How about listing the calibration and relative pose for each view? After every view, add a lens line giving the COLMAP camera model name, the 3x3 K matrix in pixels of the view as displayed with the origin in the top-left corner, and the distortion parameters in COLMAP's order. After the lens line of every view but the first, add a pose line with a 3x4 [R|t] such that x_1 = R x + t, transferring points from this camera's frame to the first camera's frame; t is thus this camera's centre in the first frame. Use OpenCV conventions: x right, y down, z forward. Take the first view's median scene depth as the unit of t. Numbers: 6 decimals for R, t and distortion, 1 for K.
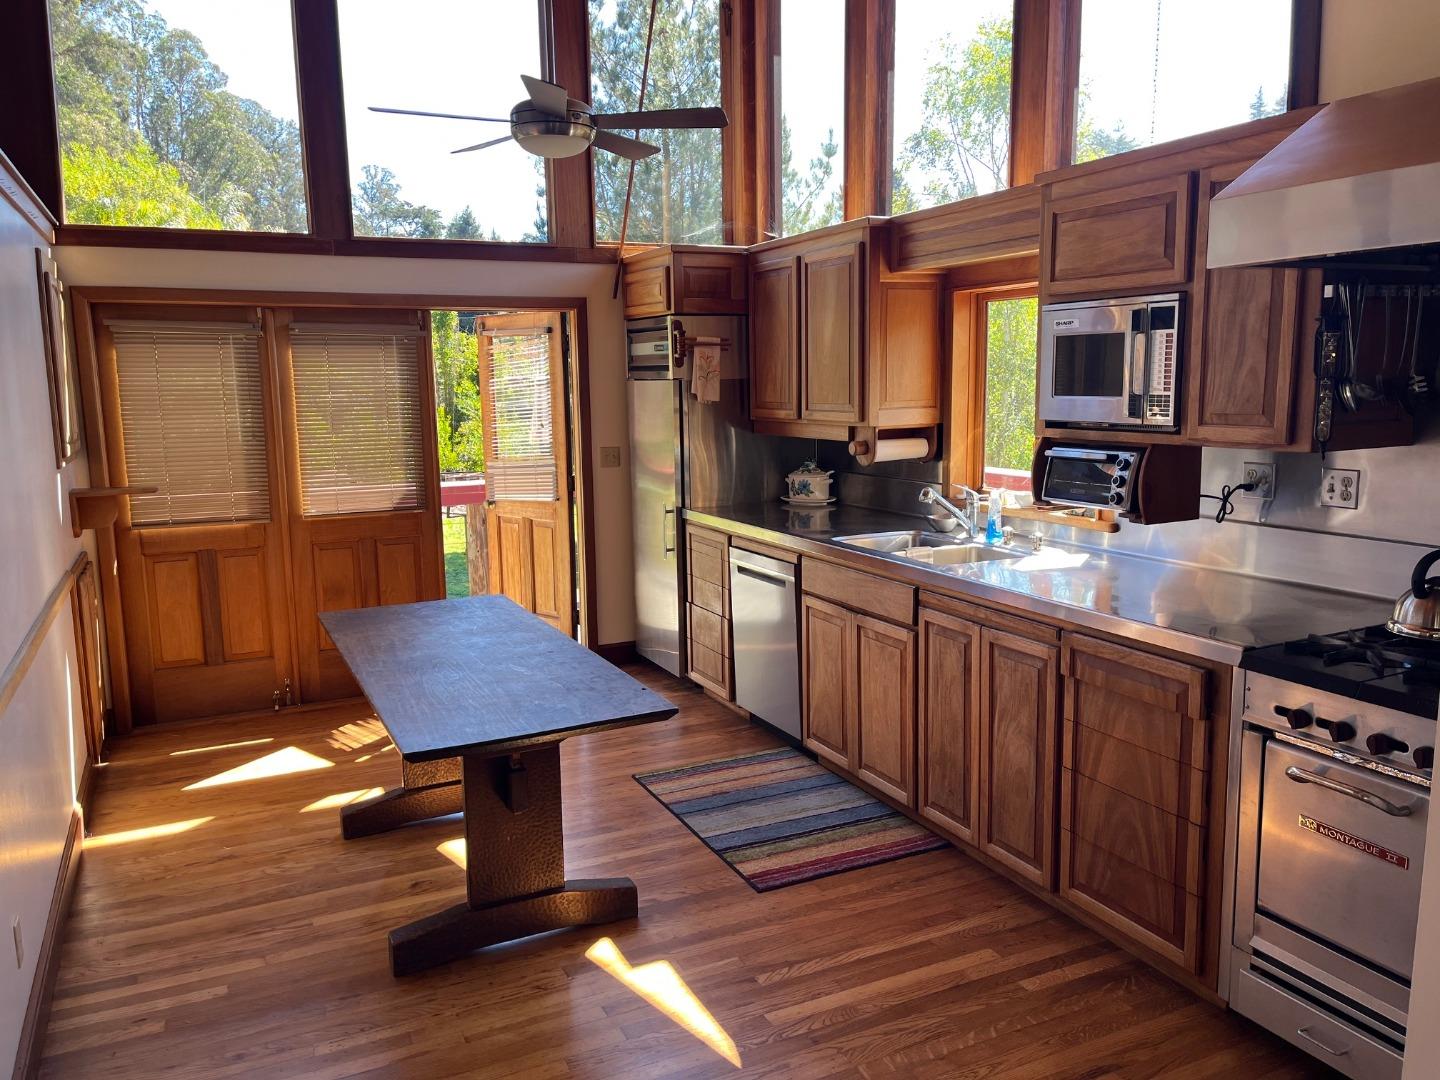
lens RADIAL K [[1126.2, 0, 741.0], [0, 1126.2, 538.3], [0, 0, 1]] dist [0.090438, -0.113401]
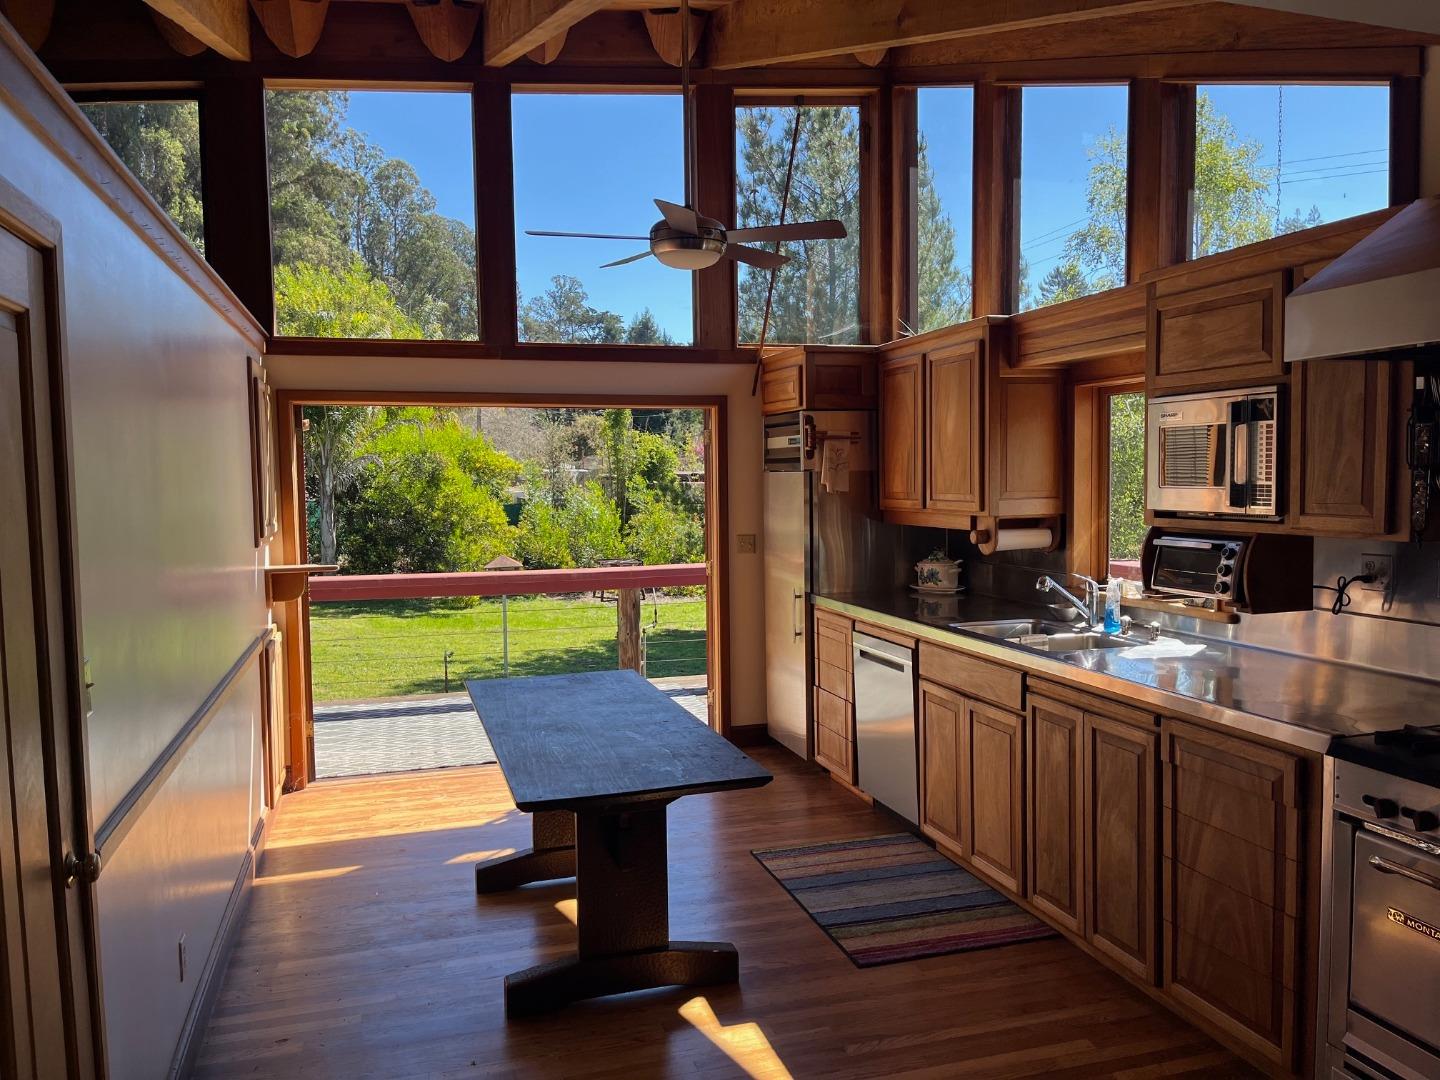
lens RADIAL K [[1126.2, 0, 741.0], [0, 1126.2, 538.3], [0, 0, 1]] dist [0.090438, -0.113401]
pose [[0.989237, 0.010753, -0.145924, 0.047993], [-0.022865, 0.996405, -0.081579, 0.011517], [0.144522, 0.084038, 0.985926, -0.047664]]
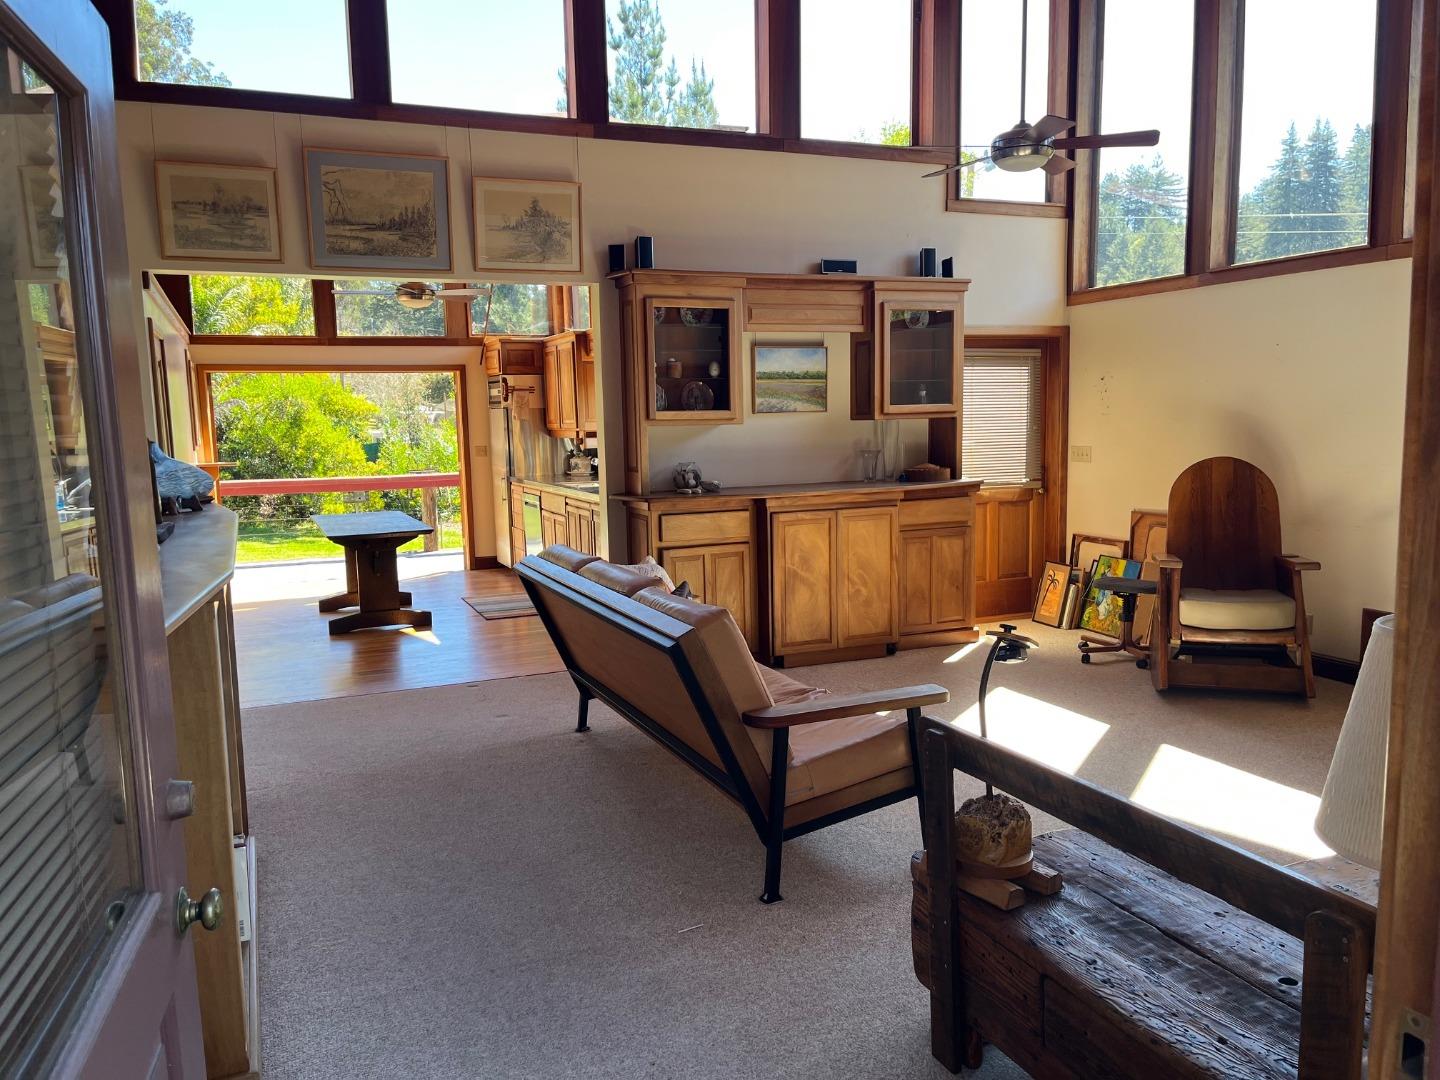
lens RADIAL K [[1078.1, 0, 720.0], [0, 1078.1, 540.0], [0, 0, 1]] dist [0.036281, -0.003915]
pose [[0.999119, -0.001044, -0.041956, 0.521960], [0.000033, 0.999709, -0.024108, 0.170701], [0.041969, 0.024085, 0.998829, -1.087510]]
